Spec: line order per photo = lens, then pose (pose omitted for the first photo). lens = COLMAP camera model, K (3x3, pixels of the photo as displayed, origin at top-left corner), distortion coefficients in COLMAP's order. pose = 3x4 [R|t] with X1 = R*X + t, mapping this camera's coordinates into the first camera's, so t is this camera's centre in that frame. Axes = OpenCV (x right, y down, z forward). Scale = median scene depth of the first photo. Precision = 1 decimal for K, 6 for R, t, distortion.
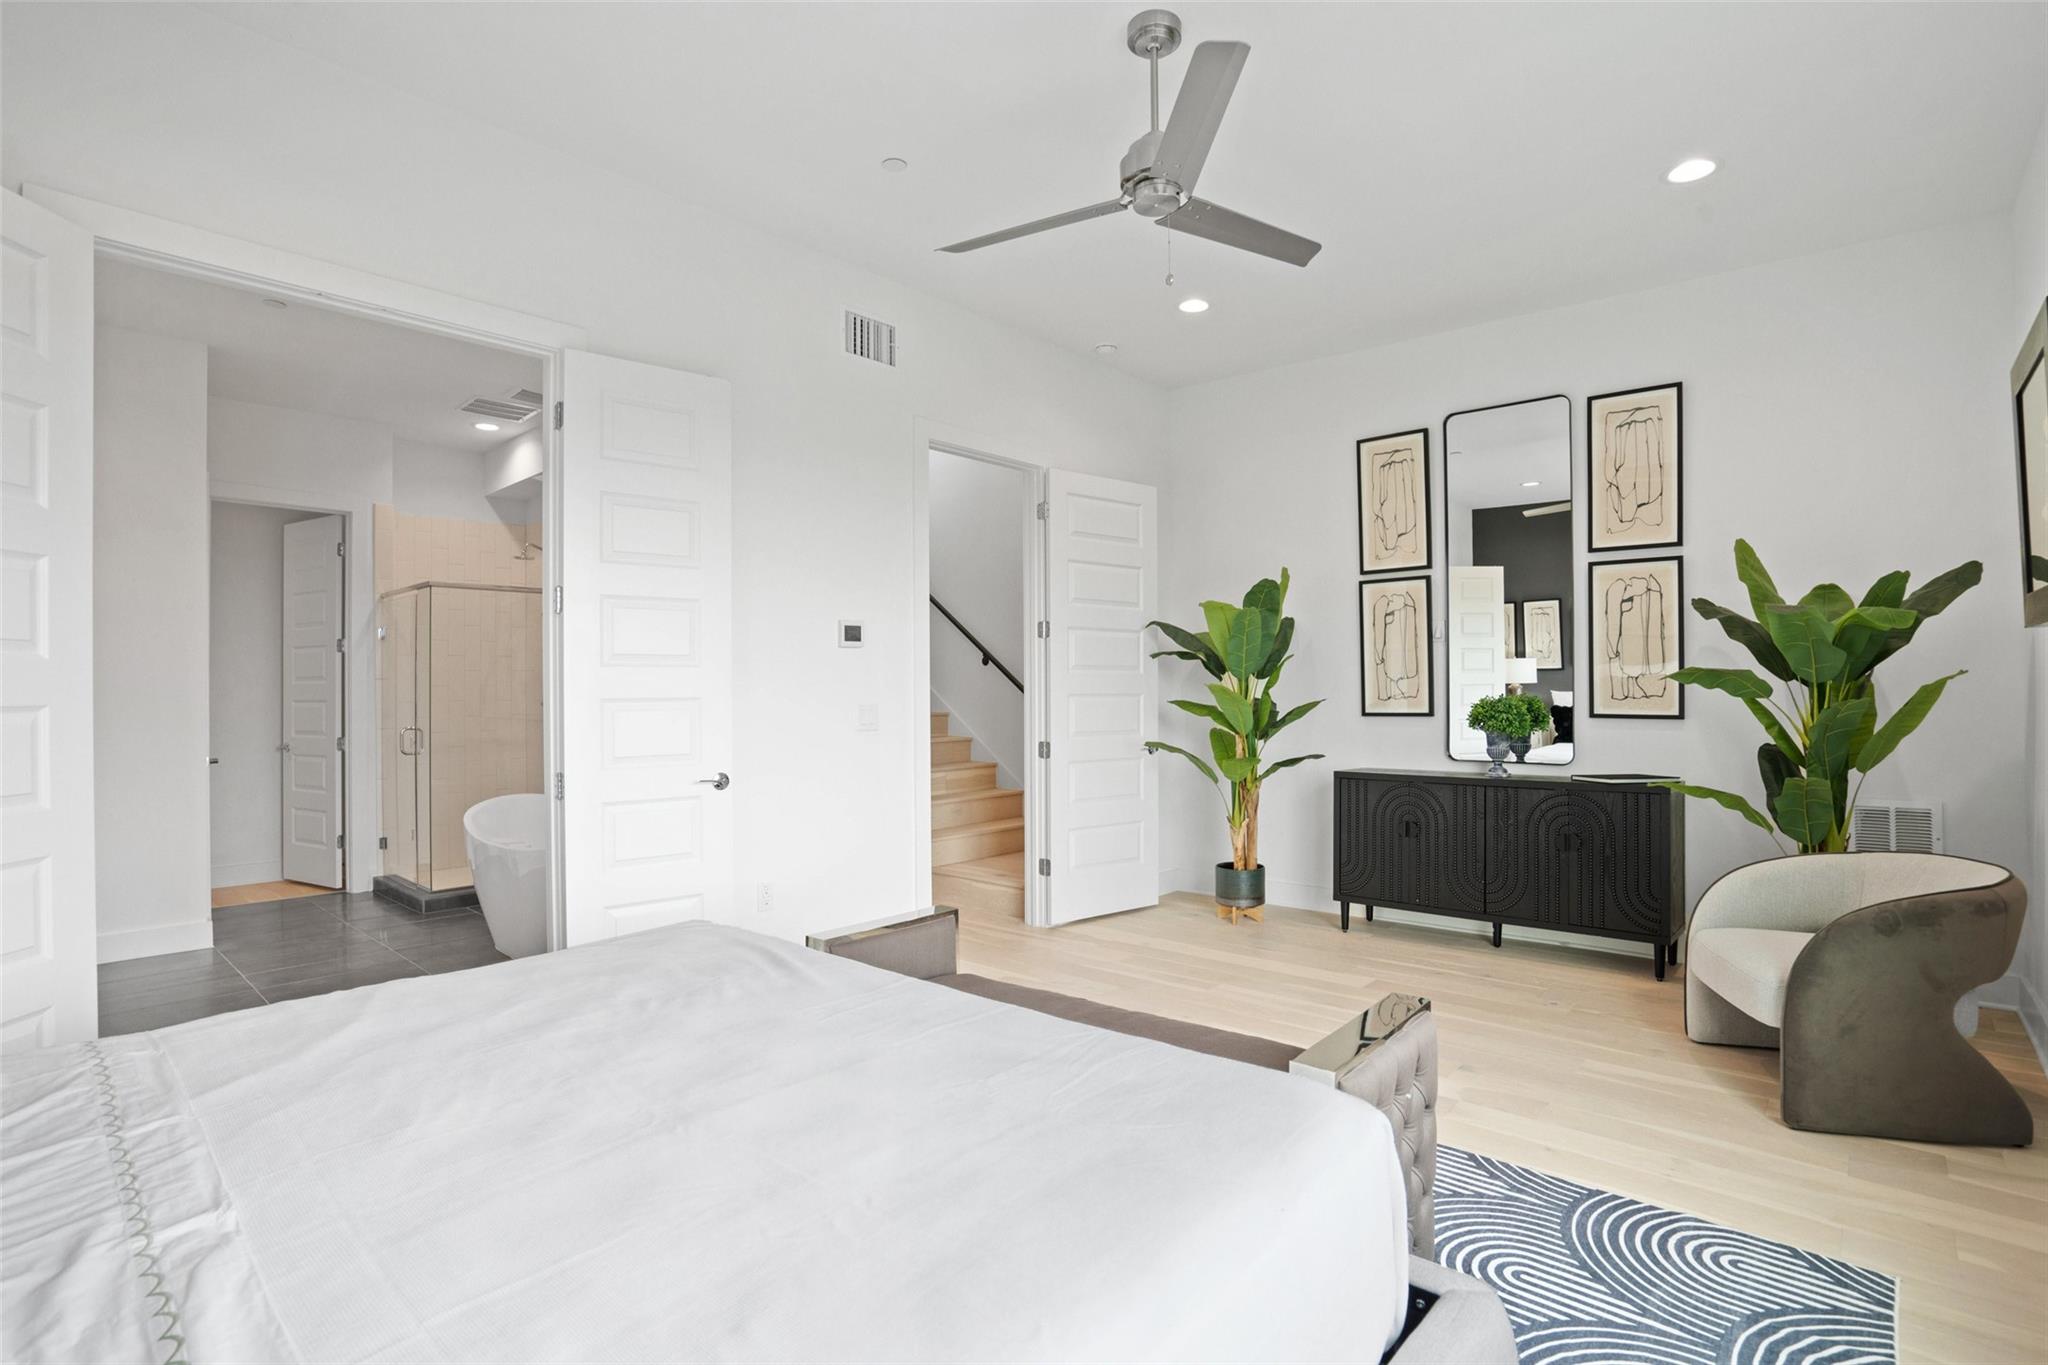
lens RADIAL K [[947.9, 0, 1009.1], [0, 947.9, 680.7], [0, 0, 1]] dist [-0.041013, 0.001819]
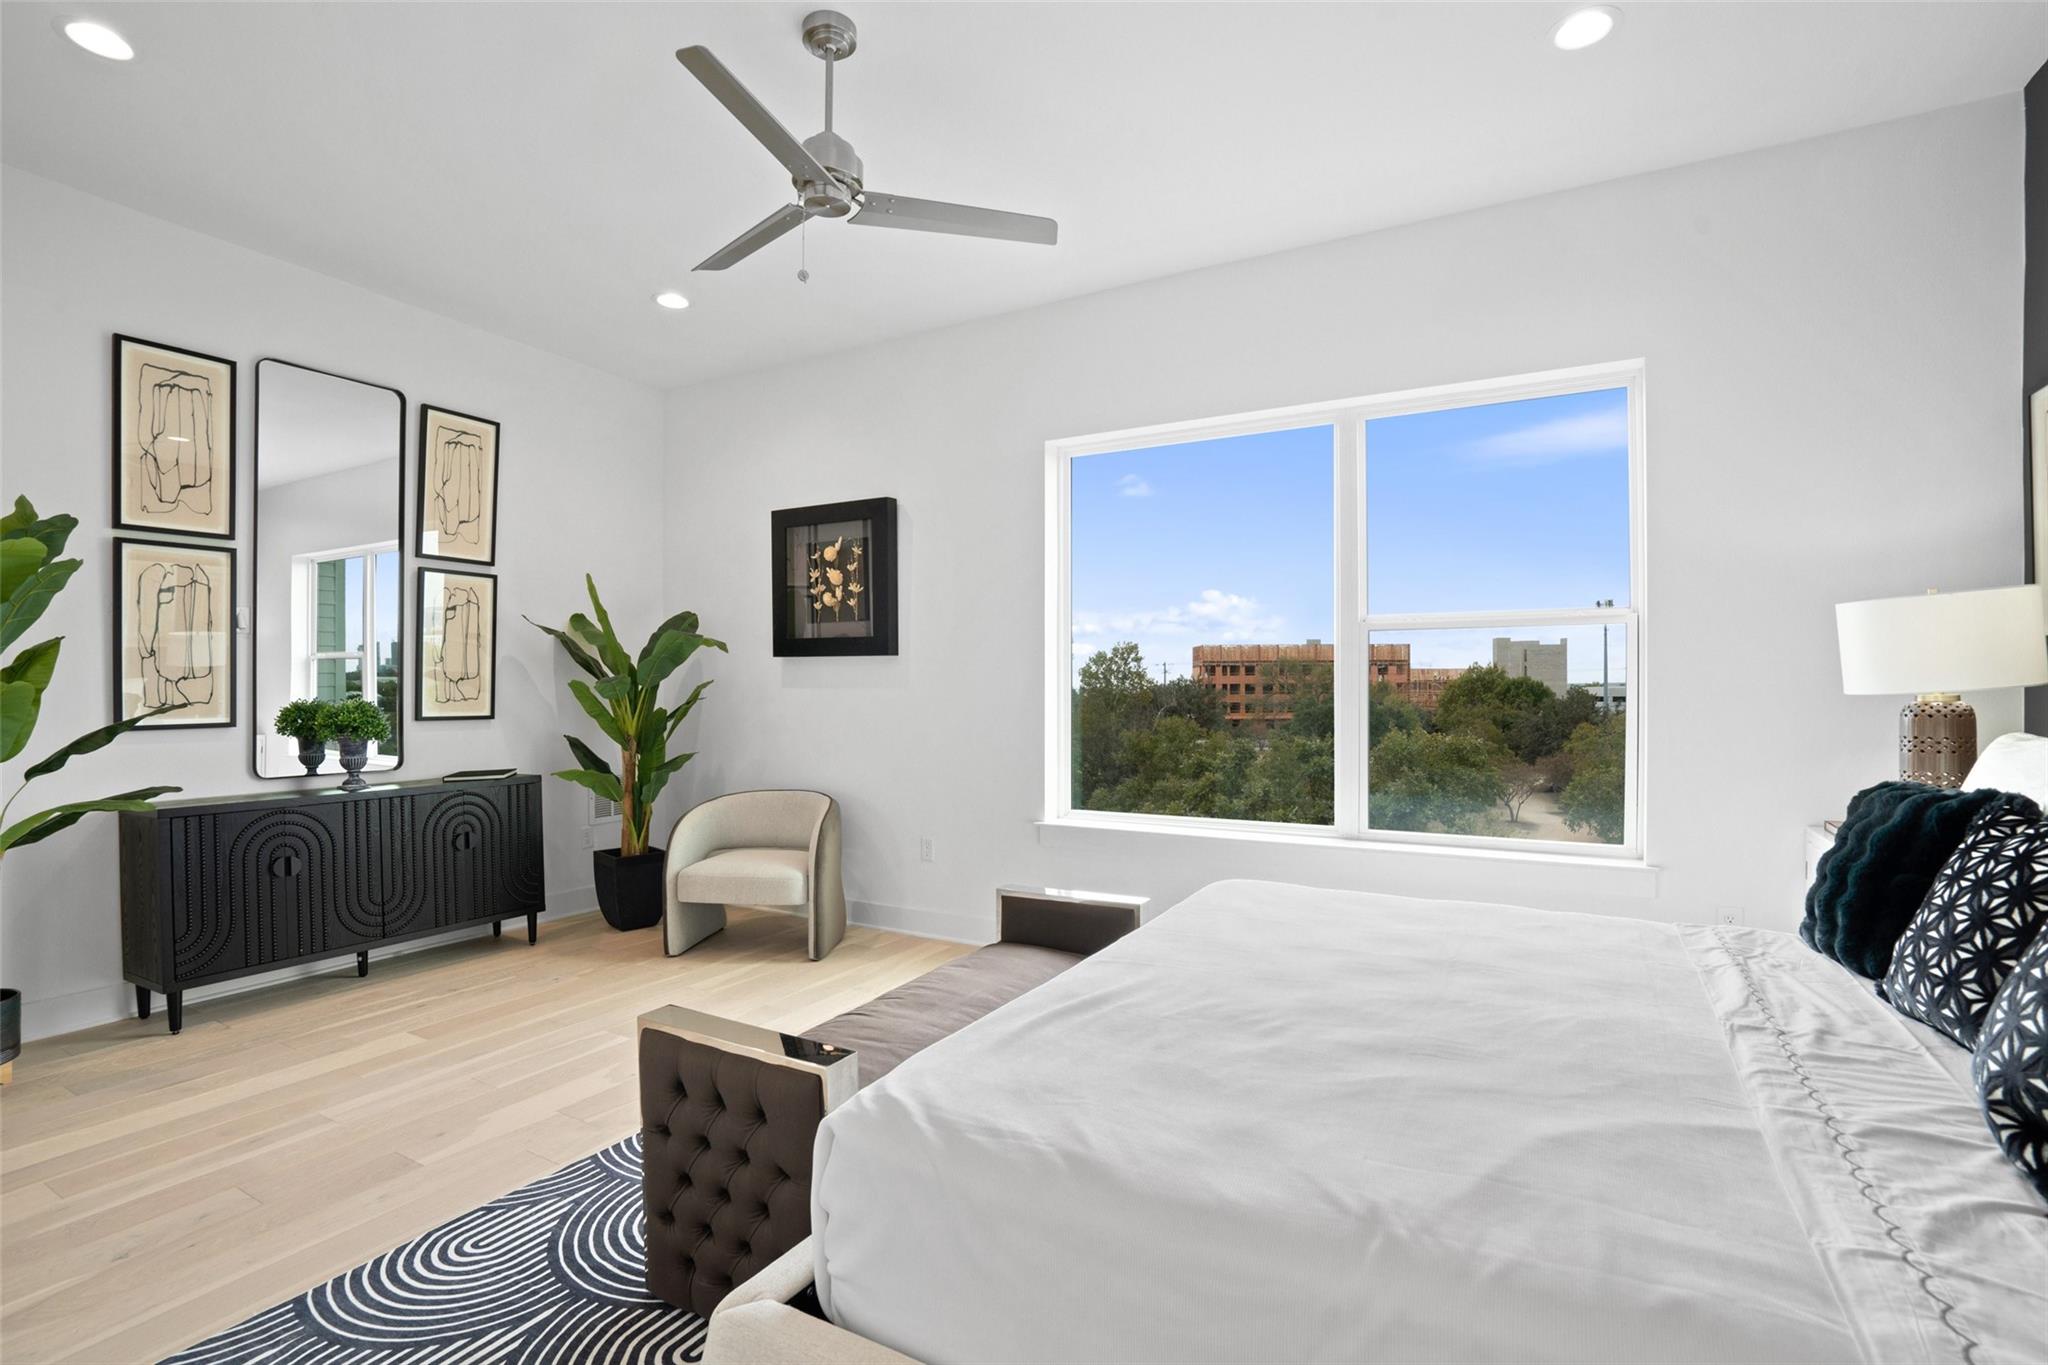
lens RADIAL K [[947.9, 0, 1010.4], [0, 947.9, 685.3], [0, 0, 1]] dist [-0.041013, 0.001819]
pose [[-0.202379, 0.009575, 0.979261, -0.551148], [-0.004986, 0.999929, -0.010807, 0.010168], [-0.979295, -0.007070, -0.202317, 0.642392]]
